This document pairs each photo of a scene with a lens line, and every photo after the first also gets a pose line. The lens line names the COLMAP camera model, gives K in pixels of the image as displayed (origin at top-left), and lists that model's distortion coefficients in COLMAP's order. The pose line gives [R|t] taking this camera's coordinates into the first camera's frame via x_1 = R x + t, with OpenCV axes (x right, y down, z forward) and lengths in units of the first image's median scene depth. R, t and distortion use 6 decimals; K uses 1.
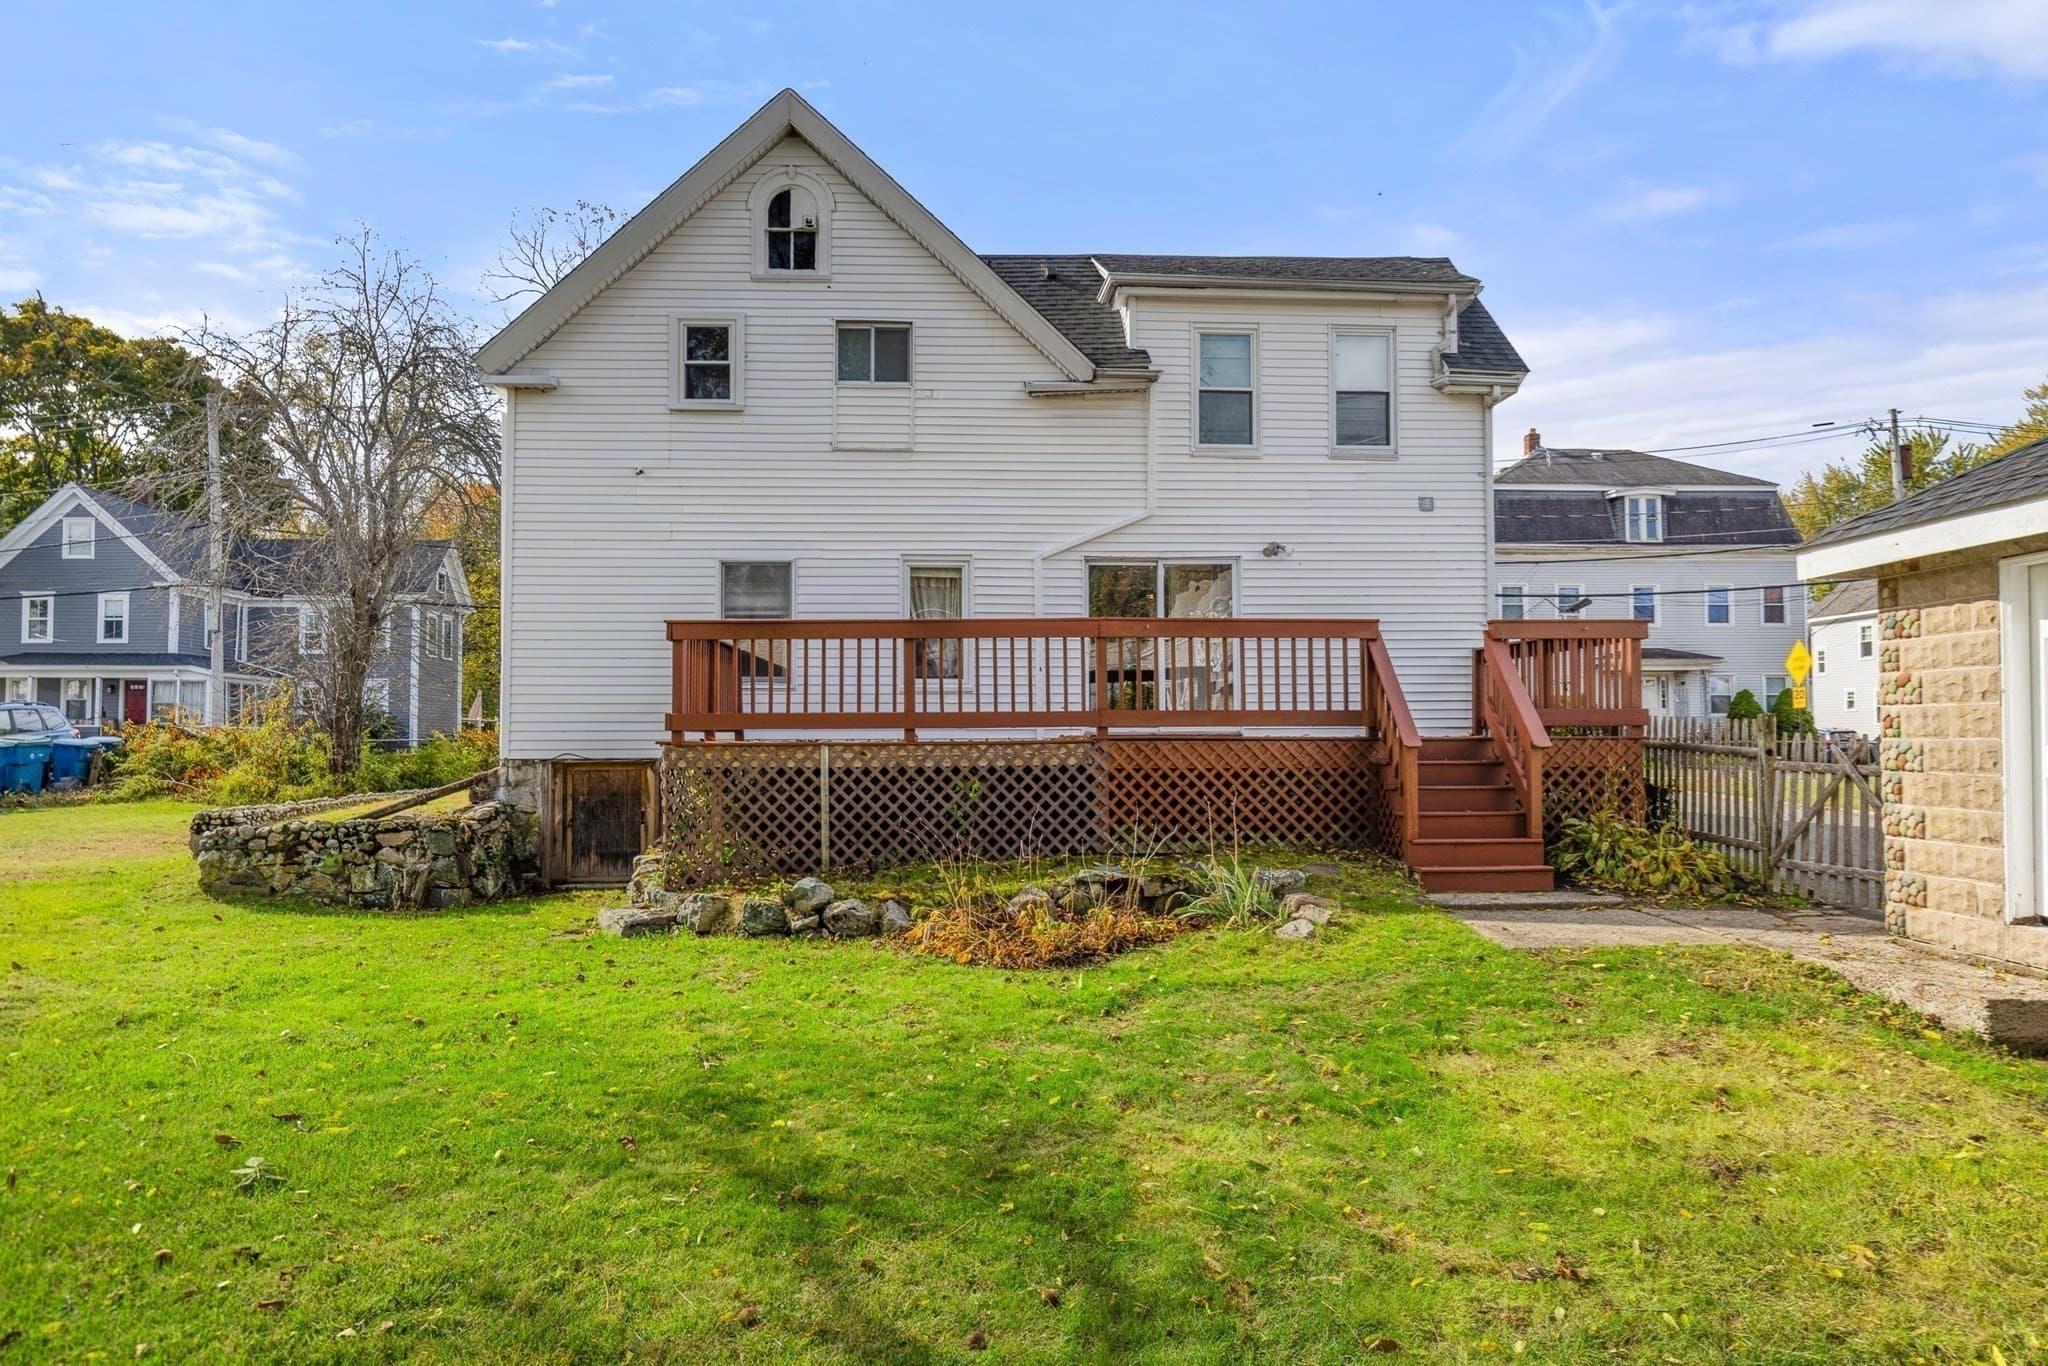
lens RADIAL K [[1466.4, 0, 1020.6], [0, 1466.4, 689.1], [0, 0, 1]] dist [0.009752, -0.001379]
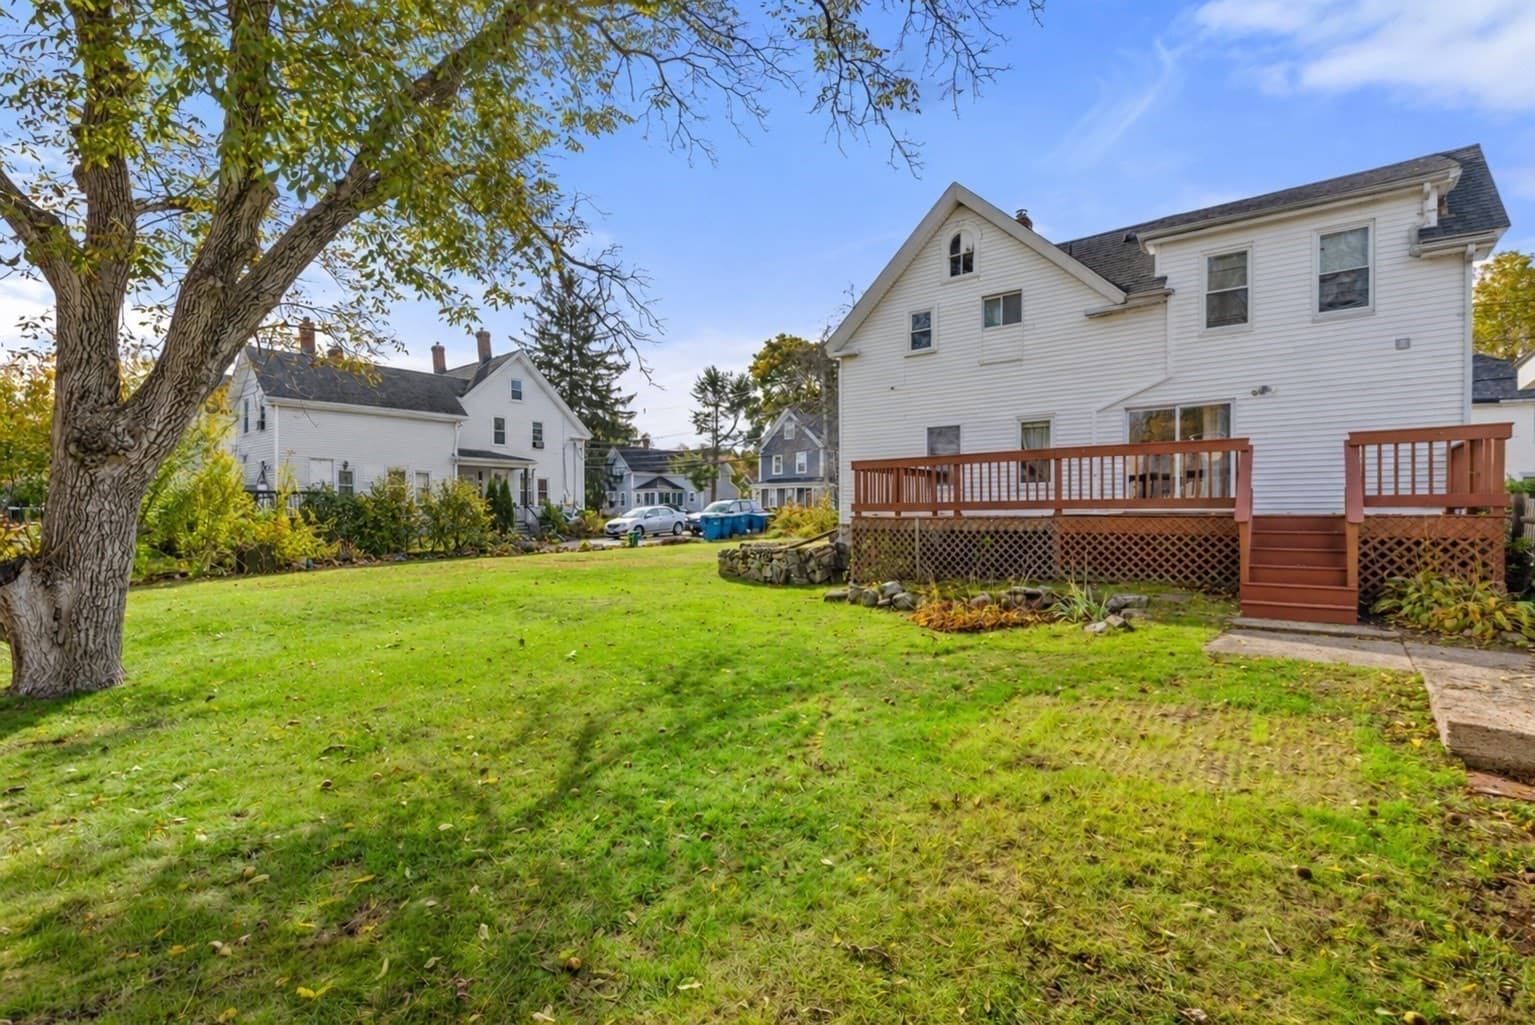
lens RADIAL K [[811.3, 0, 764.4], [0, 811.3, 513.8], [0, 0, 1]] dist [0.011623, -0.003773]
pose [[0.701588, 0.002145, -0.712579, 0.433600], [0.023060, 0.999403, 0.025712, -0.001699], [0.712209, -0.034472, 0.701120, 0.044520]]
